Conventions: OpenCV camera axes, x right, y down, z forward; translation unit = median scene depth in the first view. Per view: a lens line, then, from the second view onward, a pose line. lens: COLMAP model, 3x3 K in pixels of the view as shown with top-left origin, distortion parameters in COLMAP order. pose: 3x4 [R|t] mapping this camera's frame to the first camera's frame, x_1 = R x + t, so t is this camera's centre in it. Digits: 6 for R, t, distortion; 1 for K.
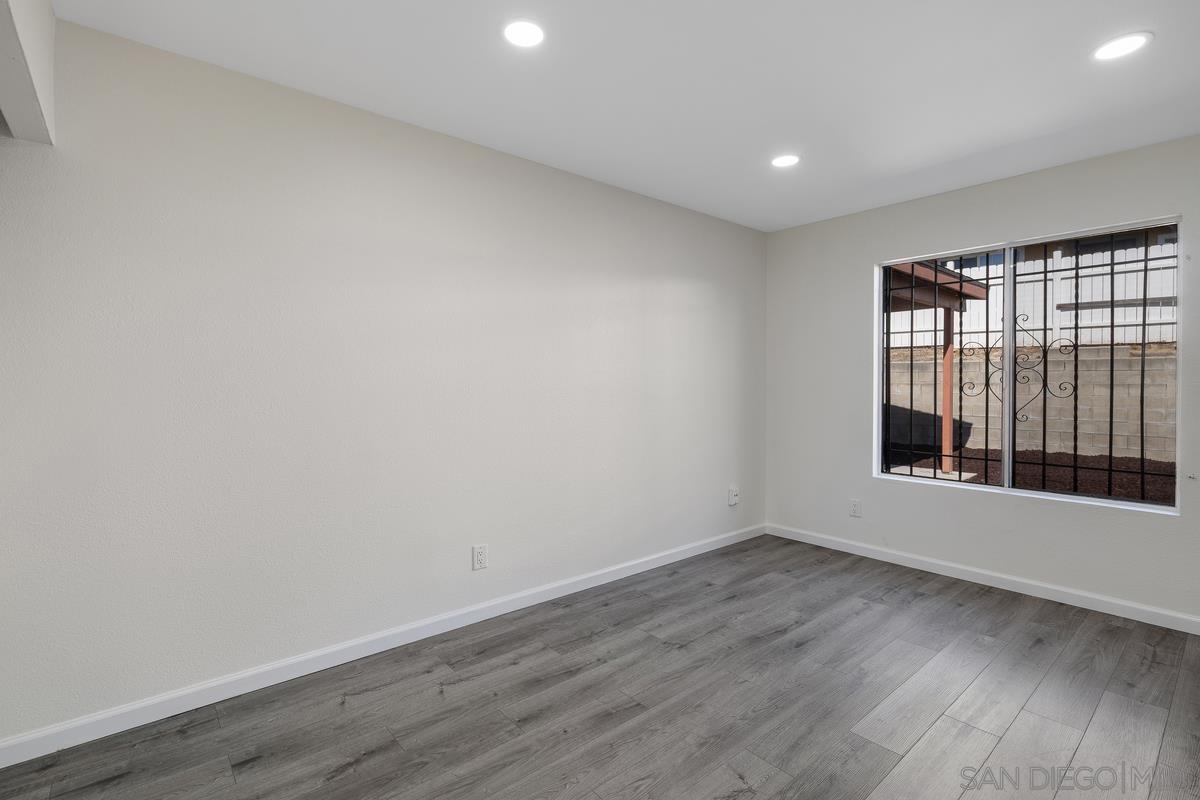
lens RADIAL K [[541.7, 0, 611.4], [0, 541.7, 386.4], [0, 0, 1]] dist [0.012830, -0.000310]
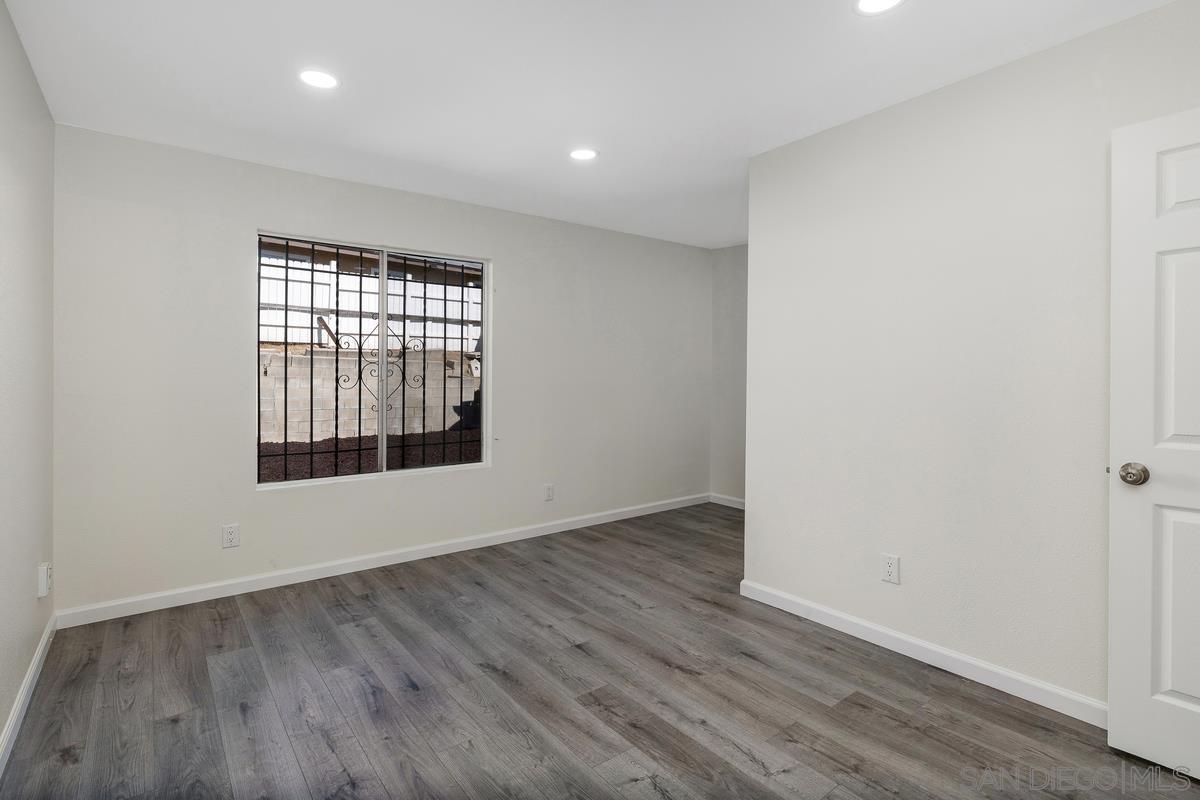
lens RADIAL K [[564.9, 0, 593.1], [0, 564.9, 385.9], [0, 0, 1]] dist [0.002415, 0.000525]
pose [[0.100422, -0.018464, 0.994774, -0.377553], [0.002982, 0.999829, 0.018257, -0.015008], [-0.994940, 0.001133, 0.100460, 0.458299]]
